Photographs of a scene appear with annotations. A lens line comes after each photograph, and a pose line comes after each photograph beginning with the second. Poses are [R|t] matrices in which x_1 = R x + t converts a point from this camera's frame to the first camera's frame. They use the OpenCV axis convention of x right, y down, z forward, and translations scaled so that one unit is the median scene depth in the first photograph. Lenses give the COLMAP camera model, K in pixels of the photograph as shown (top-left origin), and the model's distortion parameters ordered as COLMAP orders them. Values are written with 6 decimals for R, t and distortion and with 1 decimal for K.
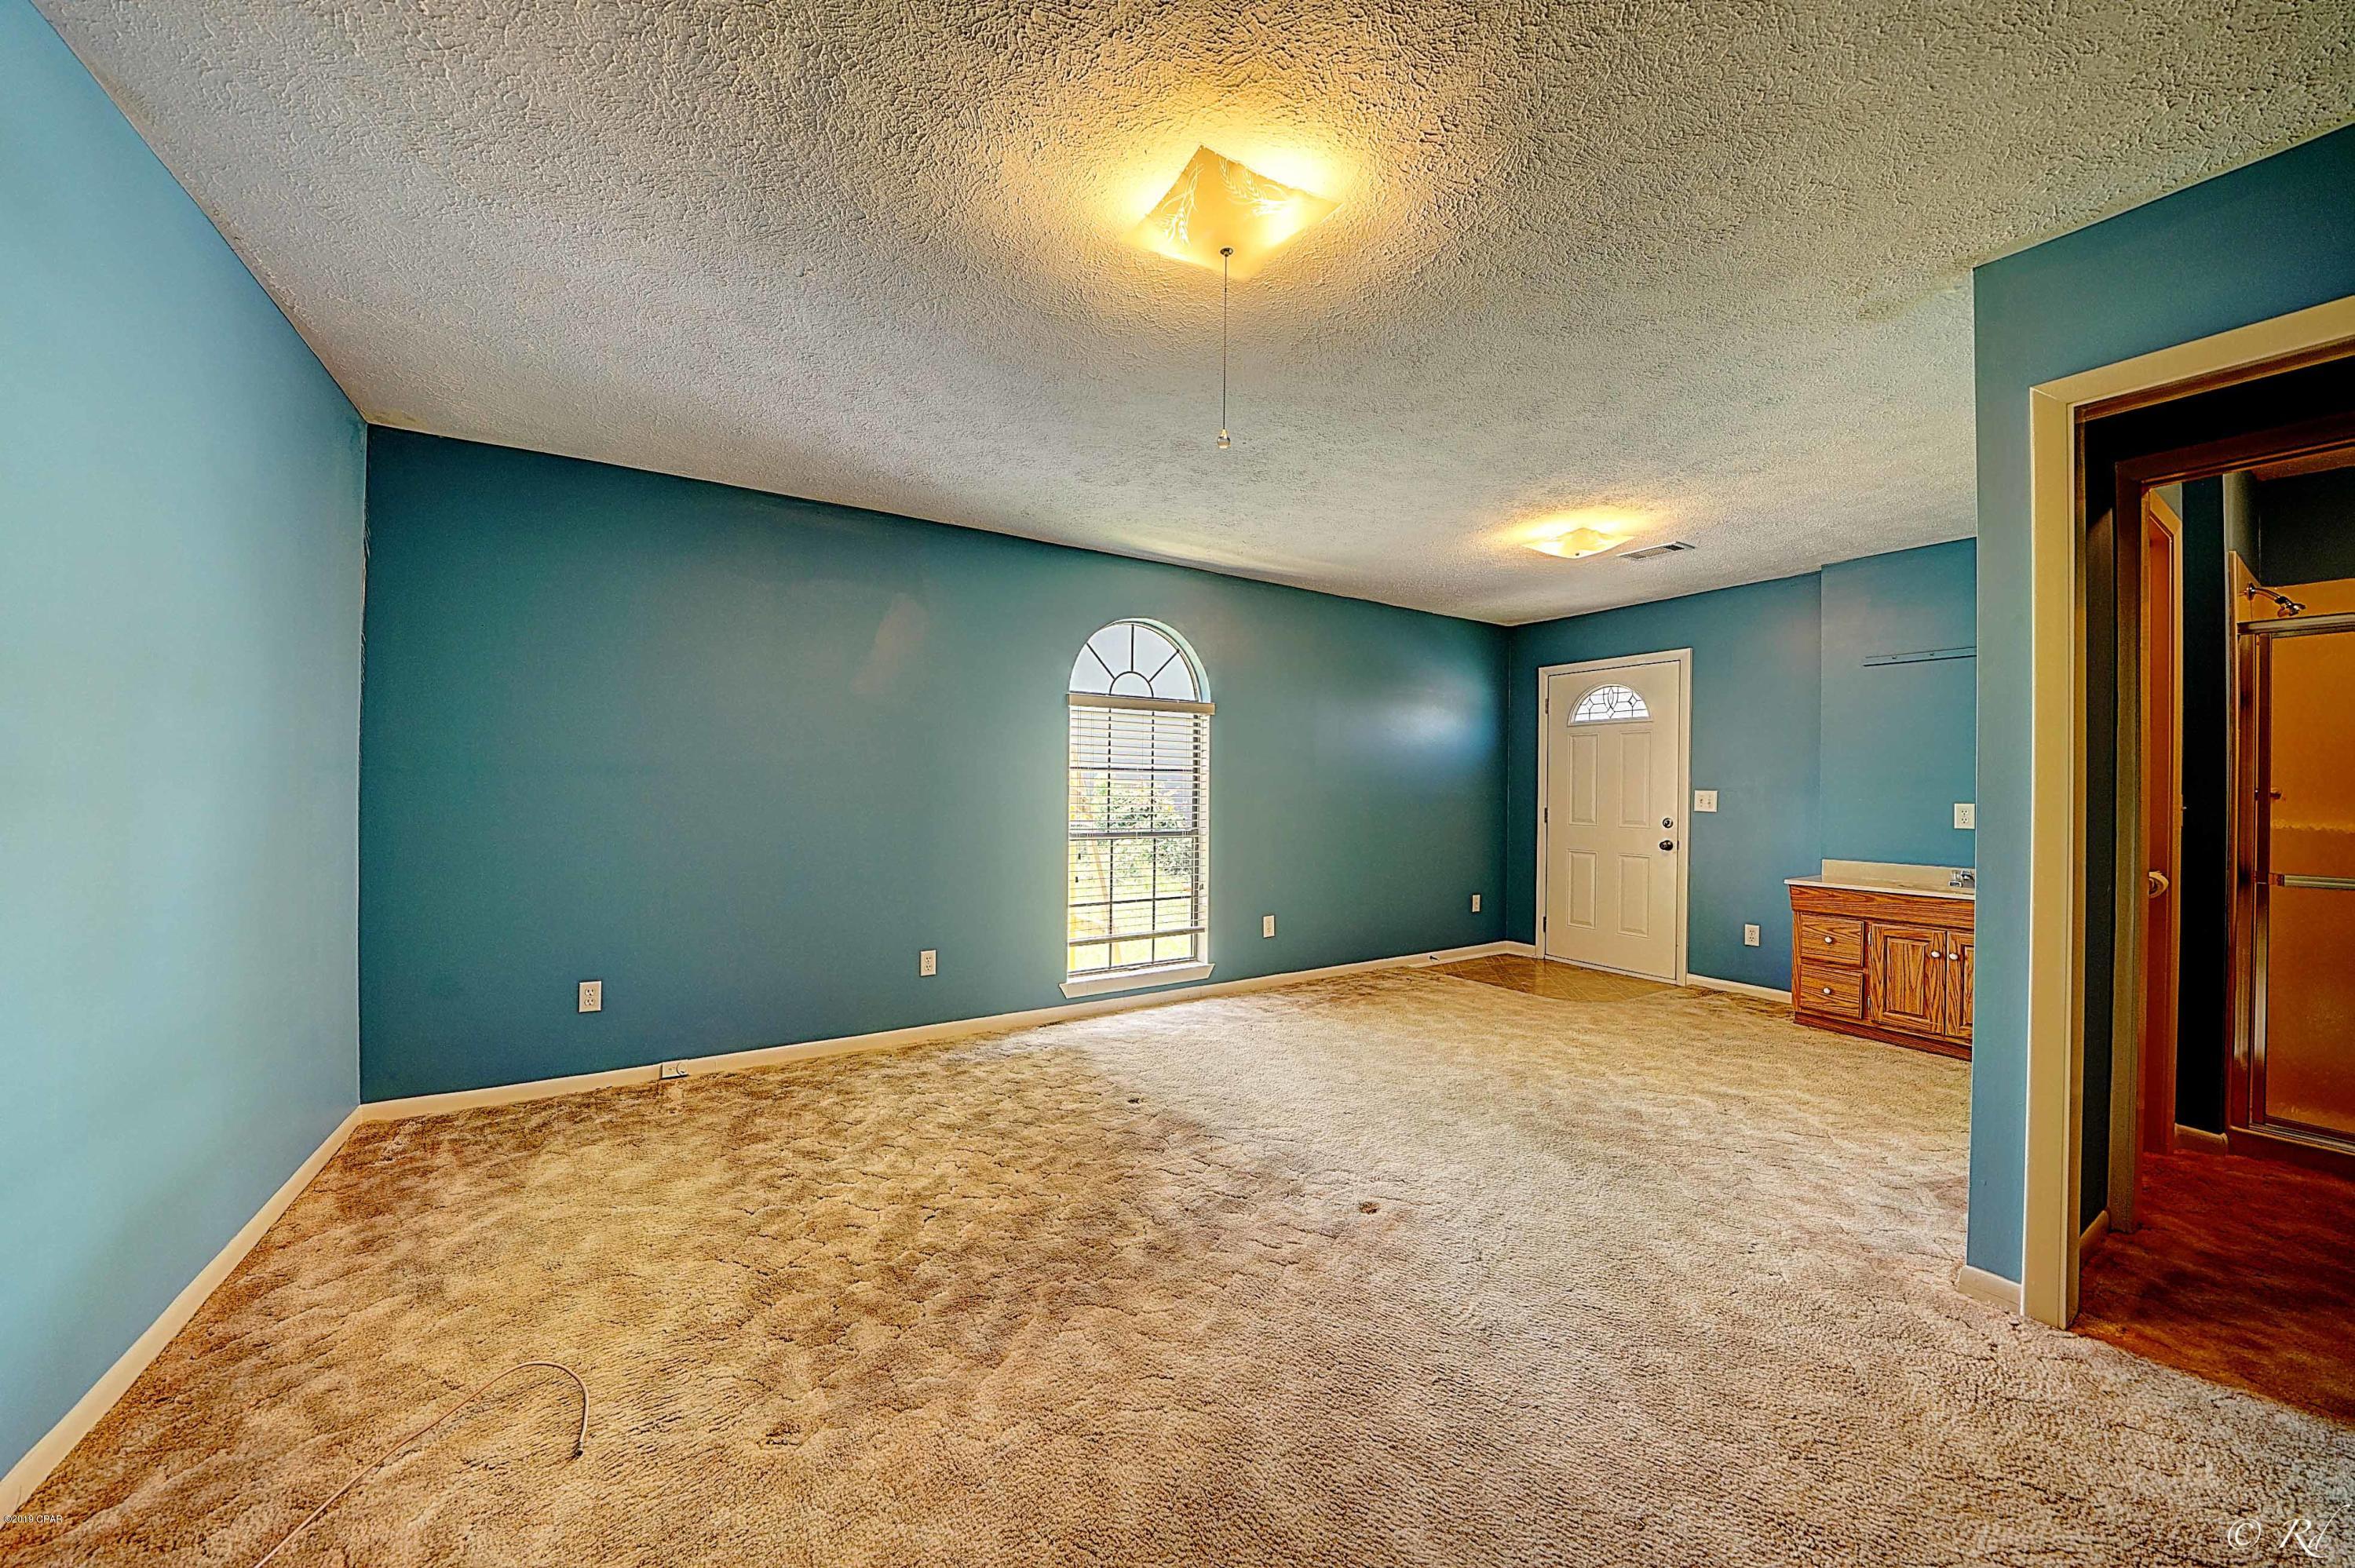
lens RADIAL K [[809.0, 0, 1177.9], [0, 809.0, 783.9], [0, 0, 1]] dist [-0.018004, -0.000069]
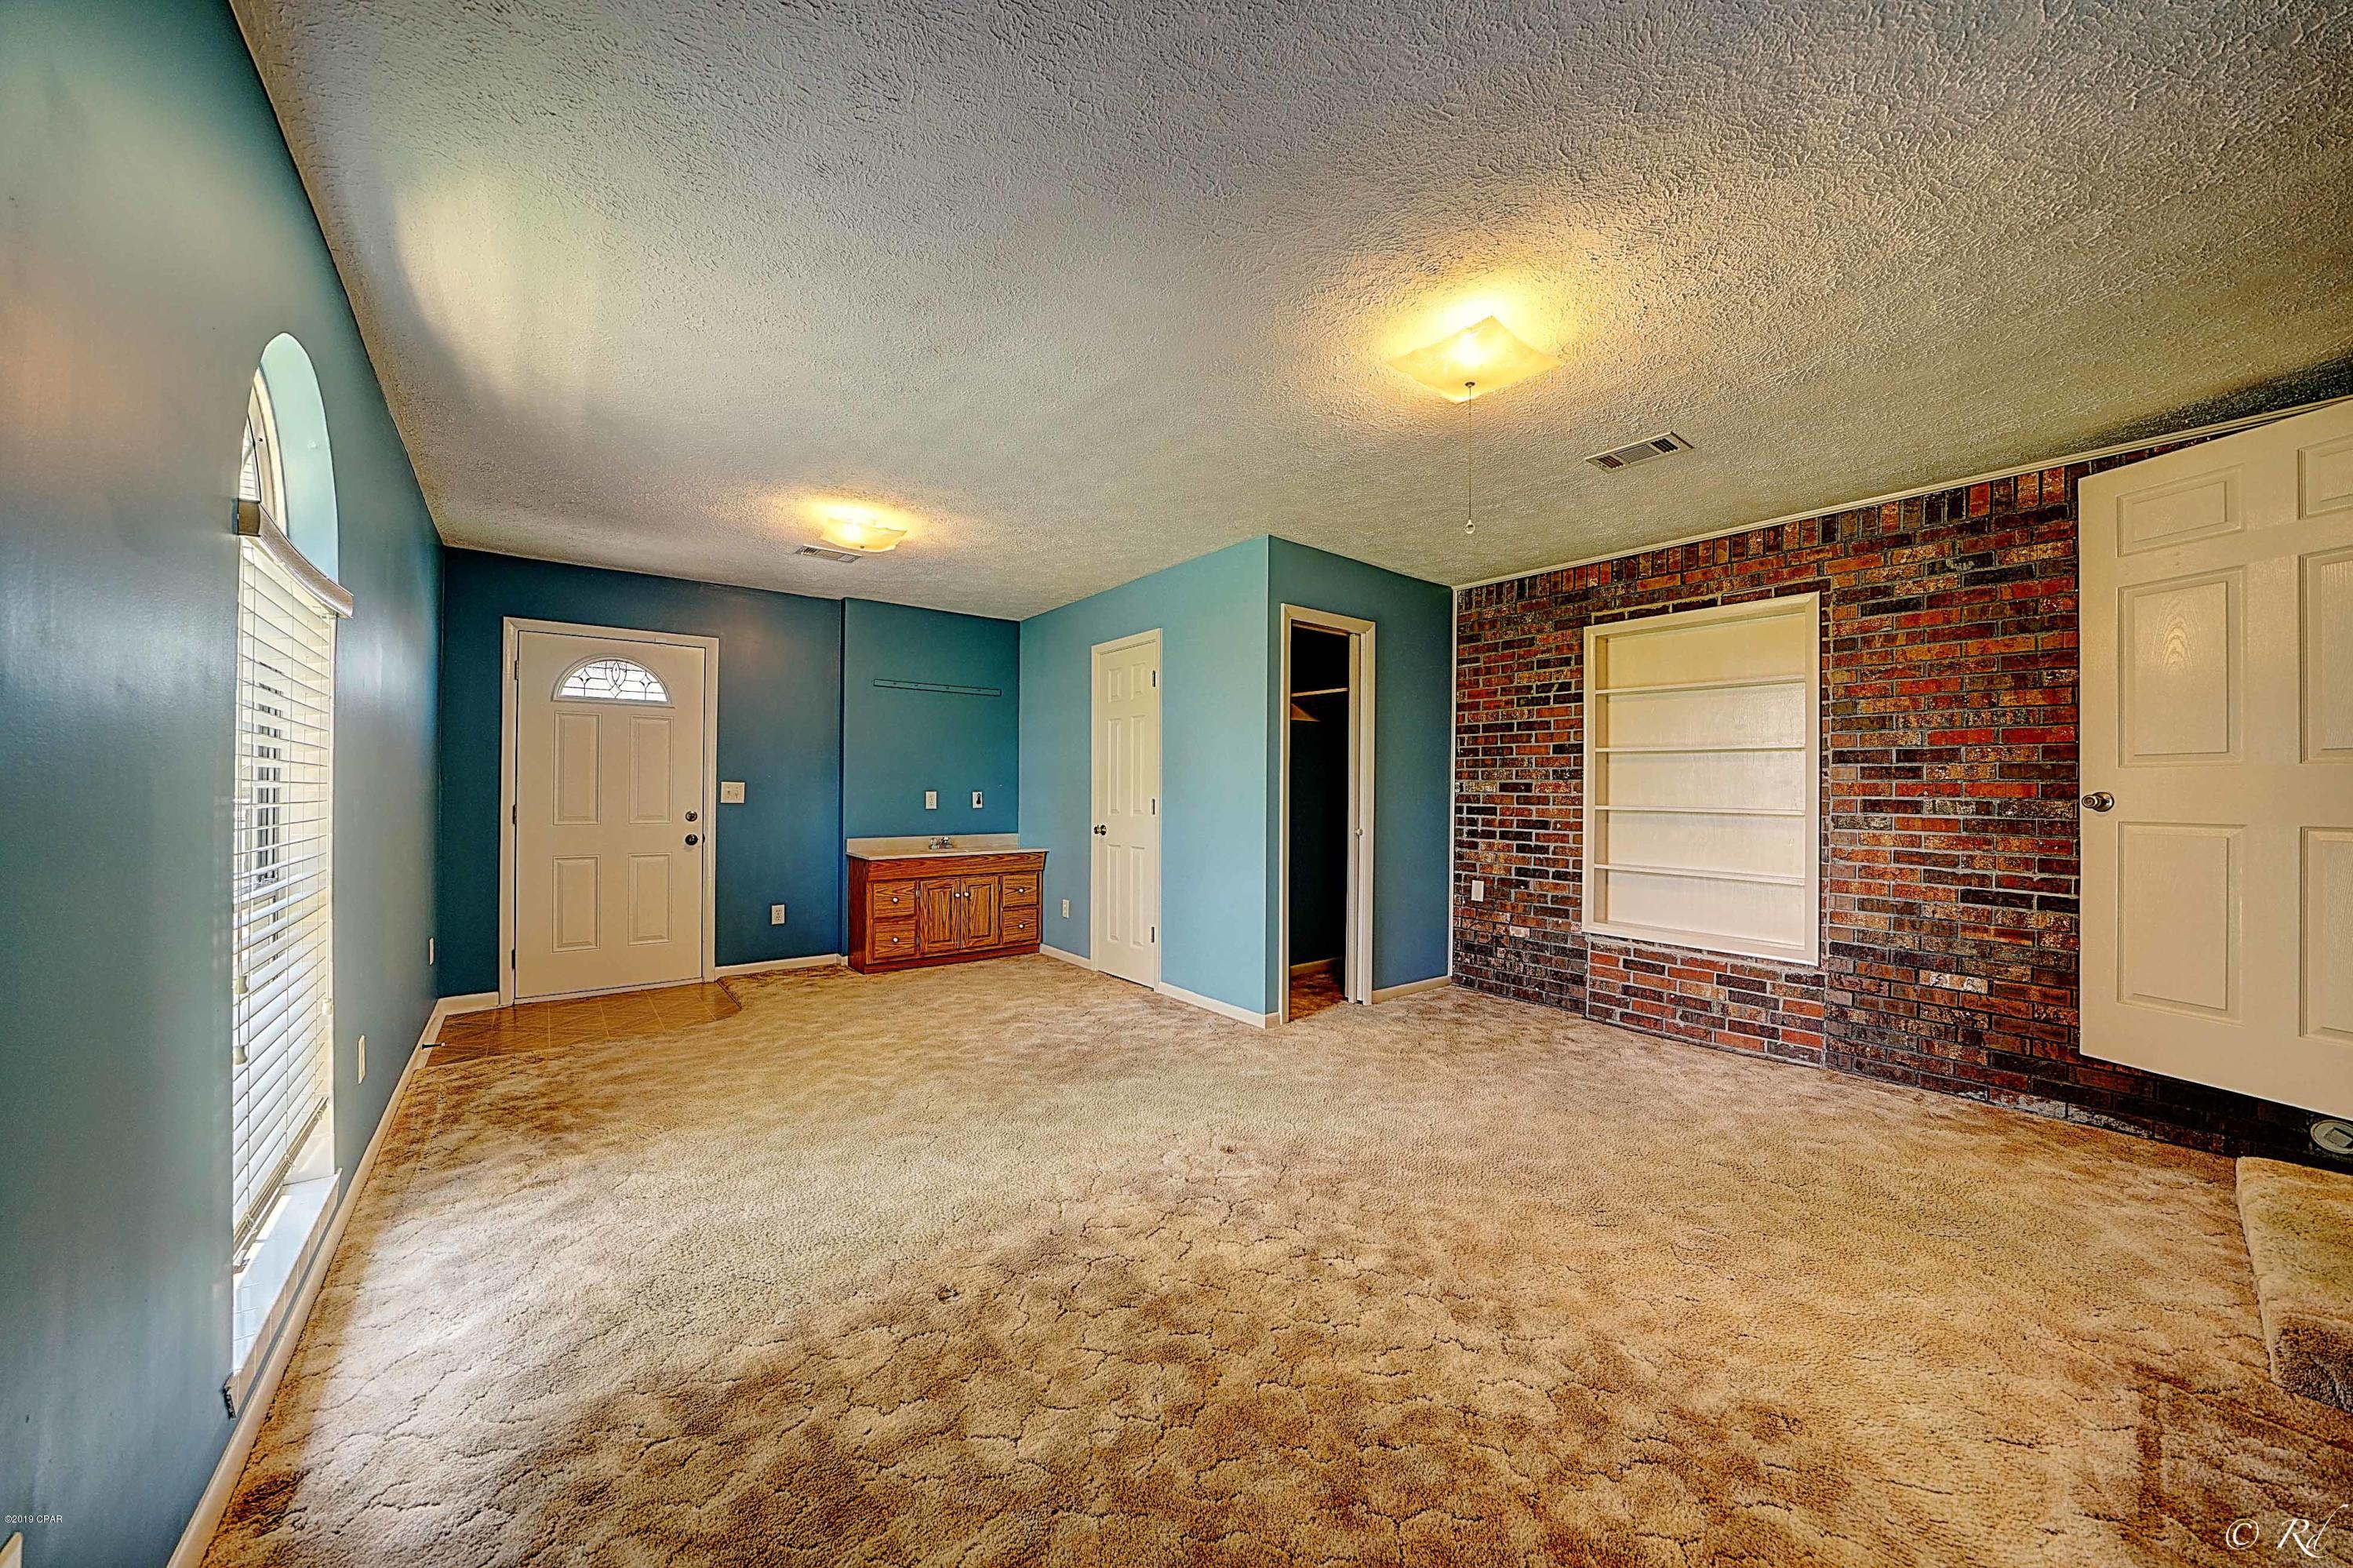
lens RADIAL K [[808.4, 0, 1177.1], [0, 808.4, 786.3], [0, 0, 1]] dist [-0.018004, -0.000069]
pose [[-0.093536, -0.009123, 0.995574, -0.529217], [-0.014516, 0.999864, 0.007798, -0.003445], [-0.995510, -0.013722, -0.093655, 0.695041]]
